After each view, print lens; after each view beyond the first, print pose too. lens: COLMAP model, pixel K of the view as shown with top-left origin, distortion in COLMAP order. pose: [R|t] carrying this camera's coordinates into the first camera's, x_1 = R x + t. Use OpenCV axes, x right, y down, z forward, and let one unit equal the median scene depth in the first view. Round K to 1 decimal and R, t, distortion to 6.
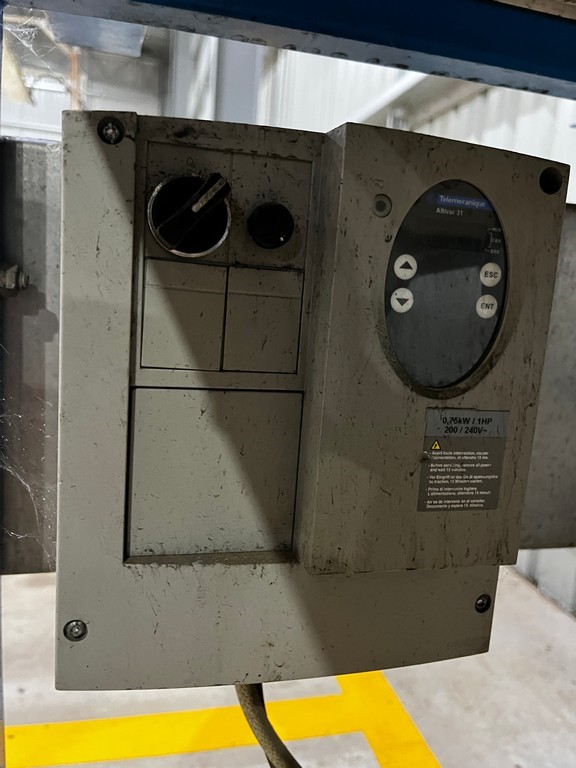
lens RADIAL K [[581.6, 0, 289.0], [0, 581.6, 387.2], [0, 0, 1]] dist [0.058340, -0.088410]
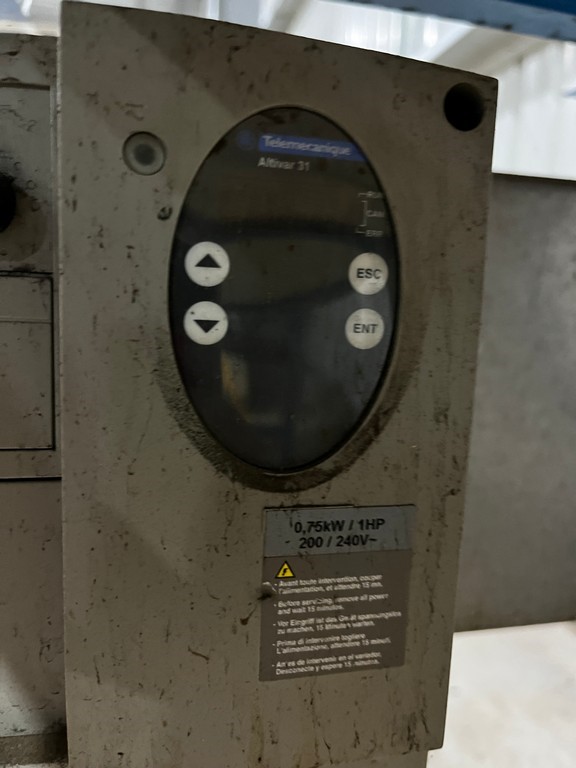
lens RADIAL K [[581.6, 0, 289.0], [0, 581.6, 387.2], [0, 0, 1]] dist [0.058340, -0.088410]
pose [[0.999348, -0.025132, -0.025938, 0.273985], [0.024937, 0.999658, -0.007829, -0.077009], [0.026126, 0.007177, 0.999633, 0.417615]]
